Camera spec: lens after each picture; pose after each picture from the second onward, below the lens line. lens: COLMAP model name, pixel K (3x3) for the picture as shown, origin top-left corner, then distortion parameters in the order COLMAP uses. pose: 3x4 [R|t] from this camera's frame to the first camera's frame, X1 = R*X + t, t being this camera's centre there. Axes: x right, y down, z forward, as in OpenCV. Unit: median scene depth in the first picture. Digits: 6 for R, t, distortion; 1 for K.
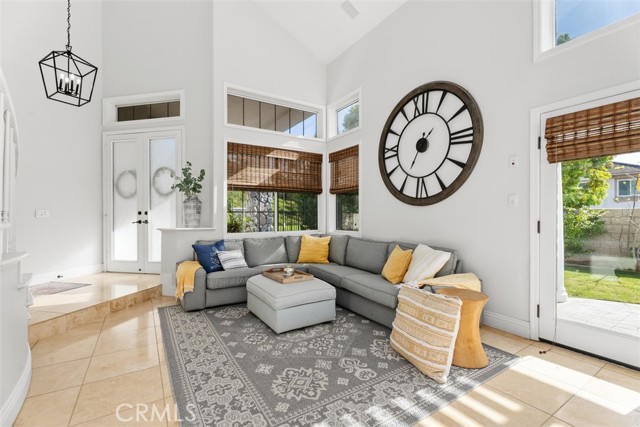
lens RADIAL K [[285.7, 0, 323.1], [0, 285.7, 215.6], [0, 0, 1]] dist [0.003641, -0.001872]
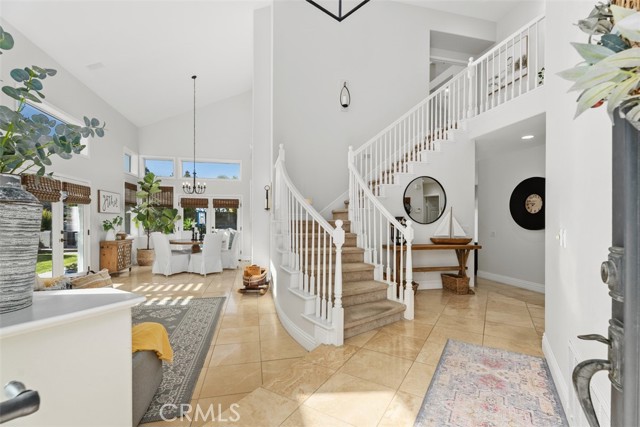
lens RADIAL K [[285.7, 0, 323.6], [0, 285.7, 222.8], [0, 0, 1]] dist [0.003641, -0.001872]
pose [[-0.947441, -0.004087, 0.319904, -1.112239], [-0.001507, 0.999964, 0.008312, -0.048791], [-0.319926, 0.007393, -0.947414, 1.589292]]
